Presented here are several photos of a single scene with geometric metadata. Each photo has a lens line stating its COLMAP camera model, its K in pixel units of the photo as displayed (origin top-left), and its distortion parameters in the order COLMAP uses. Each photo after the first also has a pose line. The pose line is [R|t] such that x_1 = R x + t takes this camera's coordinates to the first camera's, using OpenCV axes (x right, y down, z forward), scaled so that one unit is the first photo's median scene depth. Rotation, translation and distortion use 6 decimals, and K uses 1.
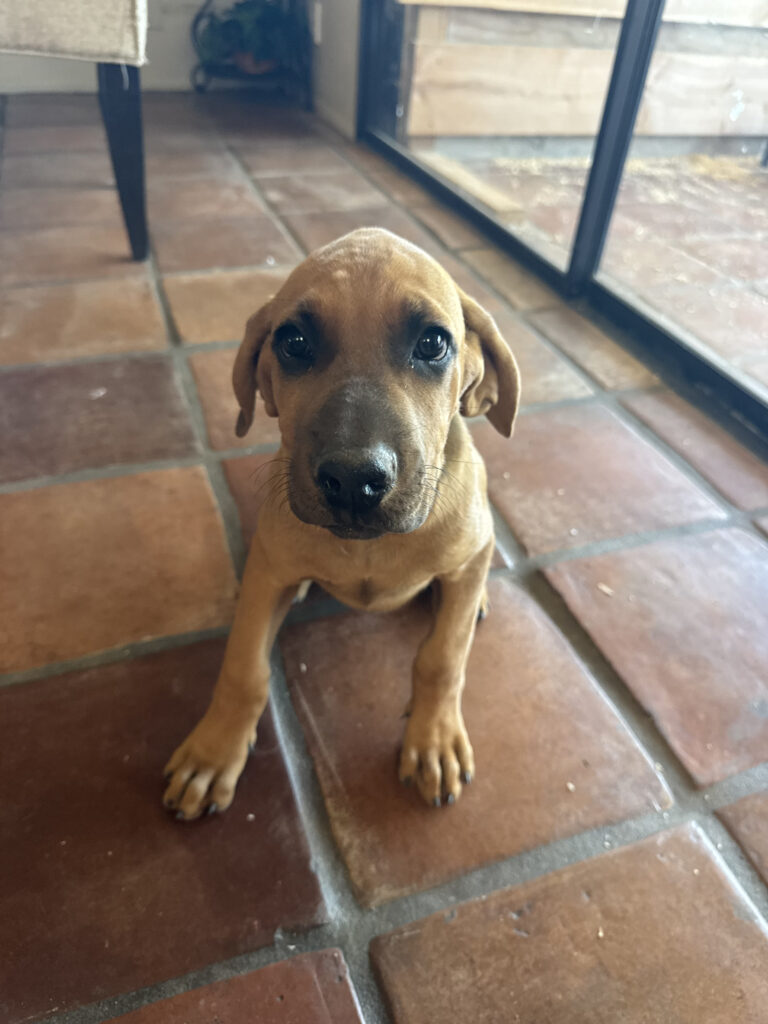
lens RADIAL K [[747.6, 0, 378.2], [0, 747.6, 518.0], [0, 0, 1]] dist [-0.003838, -0.023211]
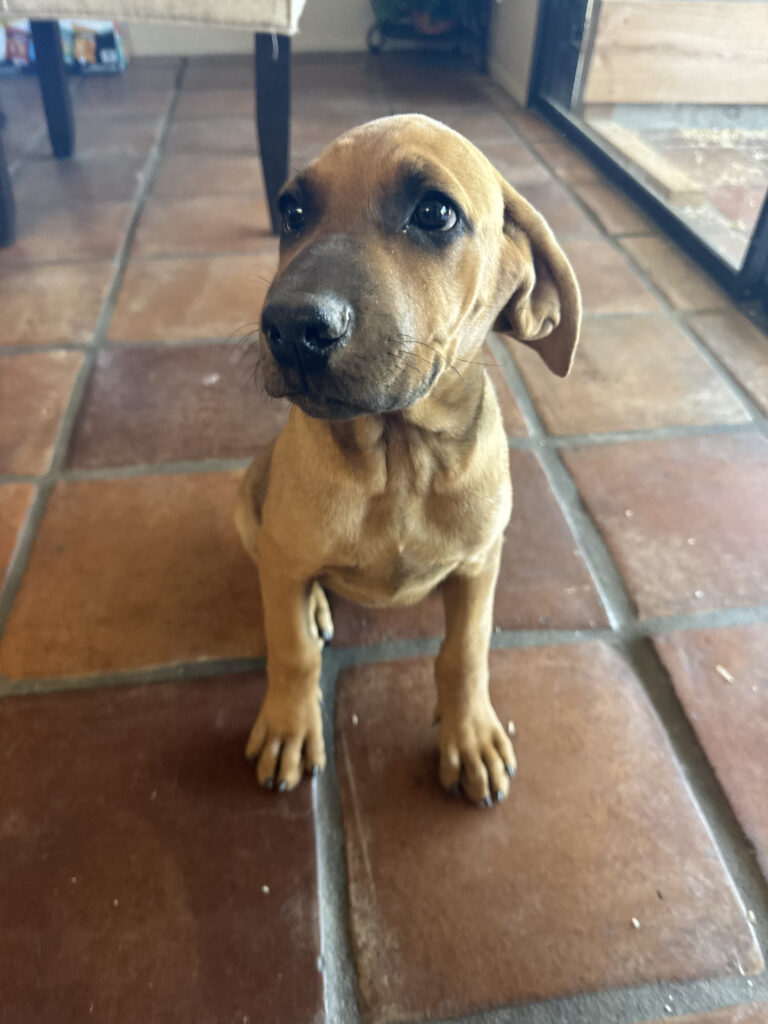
lens RADIAL K [[749.2, 0, 379.6], [0, 749.2, 501.9], [0, 0, 1]] dist [-0.024526, 0.002887]
pose [[0.975165, 0.109053, -0.192773, 0.080044], [-0.102915, 0.993820, 0.041603, -0.111030], [0.196118, -0.020731, 0.980361, 0.124652]]
